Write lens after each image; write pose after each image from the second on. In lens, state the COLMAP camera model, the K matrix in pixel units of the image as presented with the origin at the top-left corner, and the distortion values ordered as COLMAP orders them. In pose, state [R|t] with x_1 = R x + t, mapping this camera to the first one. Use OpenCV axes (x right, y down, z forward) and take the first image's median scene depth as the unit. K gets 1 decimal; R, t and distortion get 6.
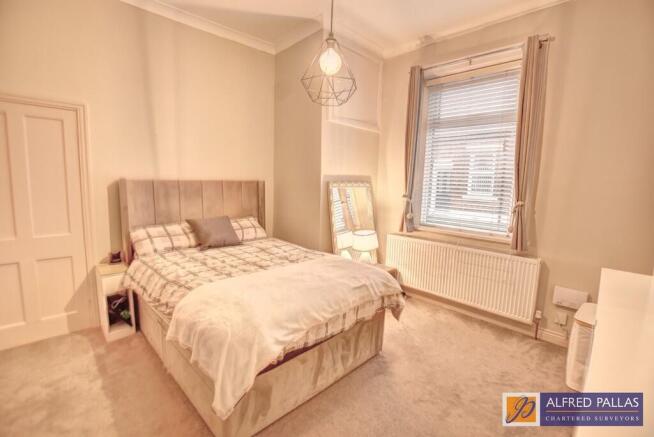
lens RADIAL K [[293.8, 0, 327.0], [0, 293.8, 218.5], [0, 0, 1]] dist [-0.000699, -0.000056]
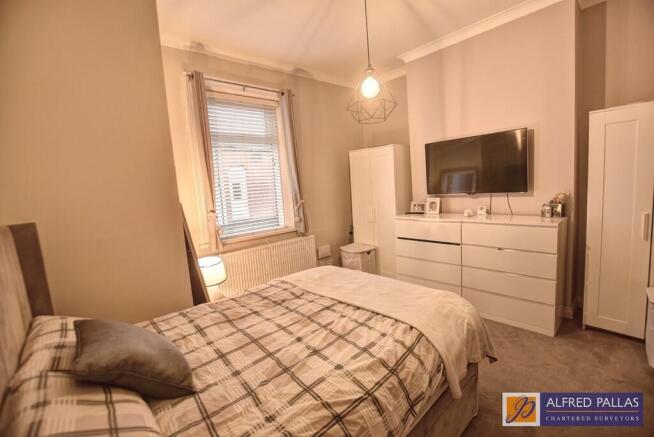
lens RADIAL K [[293.8, 0, 327.0], [0, 293.8, 218.5], [0, 0, 1]] dist [-0.000699, -0.000056]
pose [[0.046639, -0.149463, 0.987667, -0.687848], [0.206226, 0.968883, 0.136883, -0.119913], [-0.977392, 0.197299, 0.076010, 0.655161]]
